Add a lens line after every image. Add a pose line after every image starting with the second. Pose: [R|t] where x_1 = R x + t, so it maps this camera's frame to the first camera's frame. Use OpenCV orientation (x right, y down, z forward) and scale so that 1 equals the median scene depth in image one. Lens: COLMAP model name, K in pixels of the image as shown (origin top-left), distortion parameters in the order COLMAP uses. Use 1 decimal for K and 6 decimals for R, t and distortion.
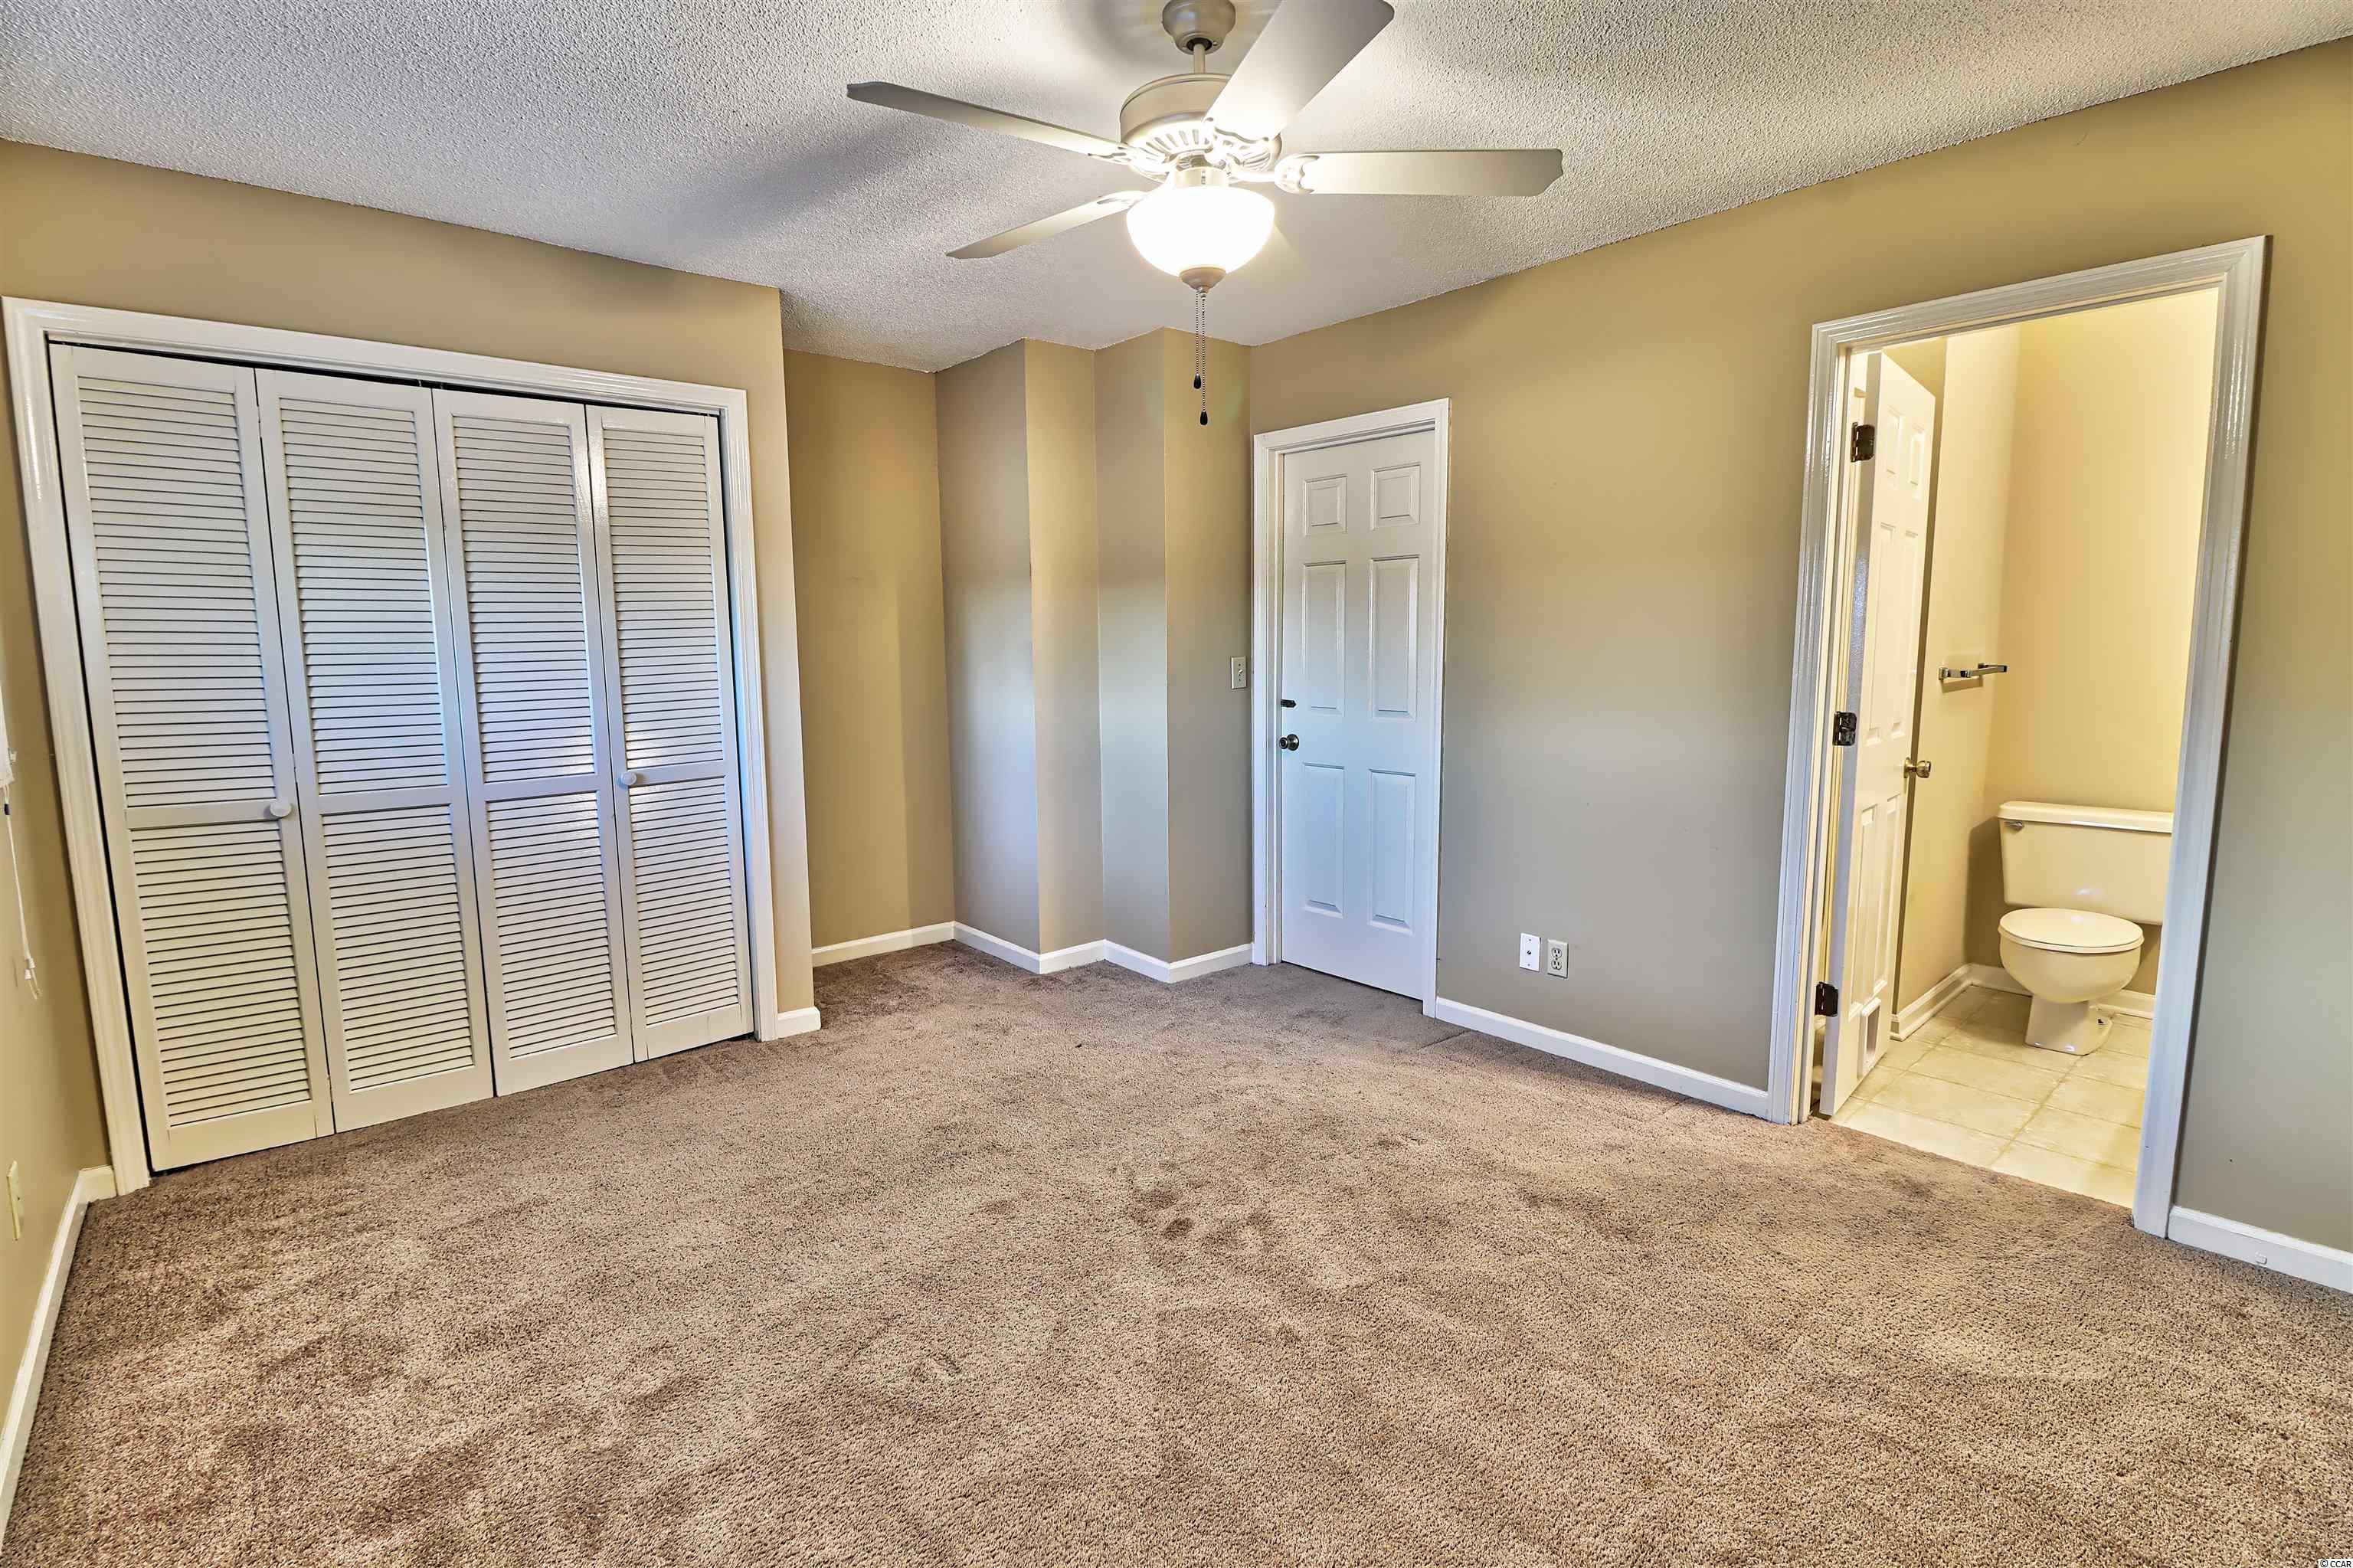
lens RADIAL K [[1088.0, 0, 1186.7], [0, 1088.0, 777.6], [0, 0, 1]] dist [-0.017400, -0.003728]
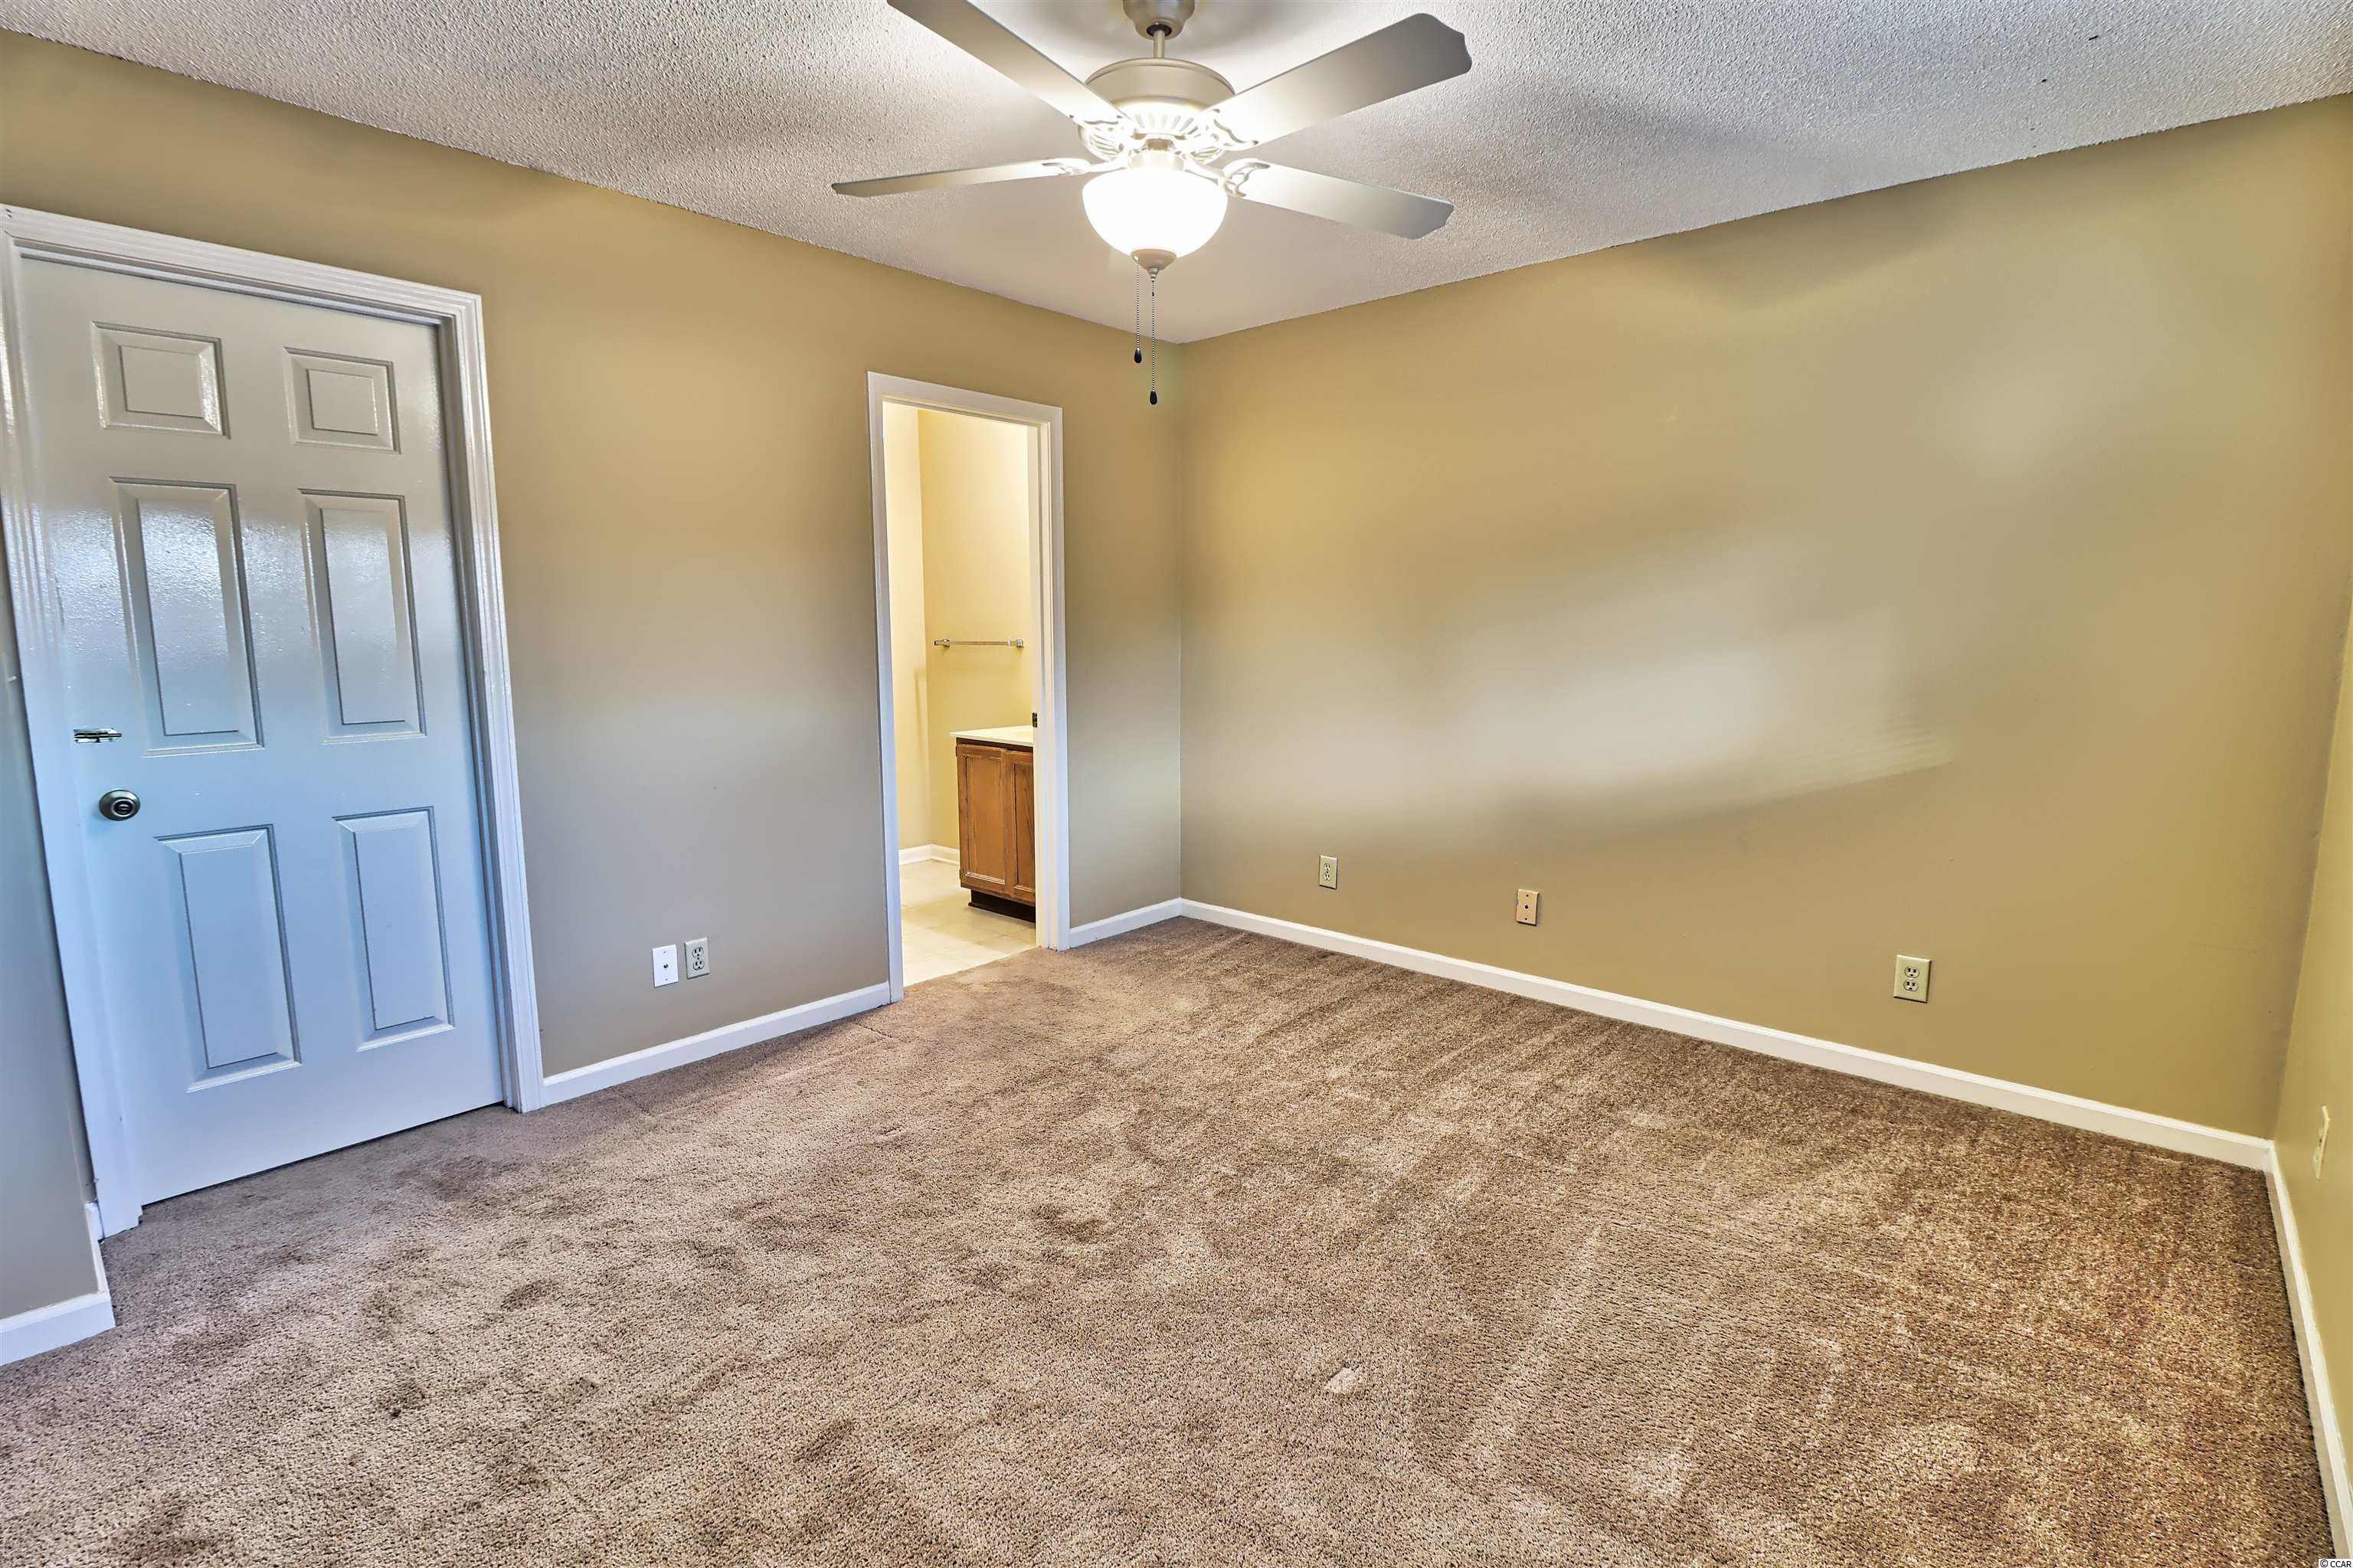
lens RADIAL K [[1088.0, 0, 1177.8], [0, 1088.0, 779.1], [0, 0, 1]] dist [-0.017400, -0.003728]
pose [[-0.136045, -0.133341, 0.981688, -0.617522], [0.120476, 0.981320, 0.149987, -0.076721], [-0.983350, 0.138675, -0.117439, 0.678533]]
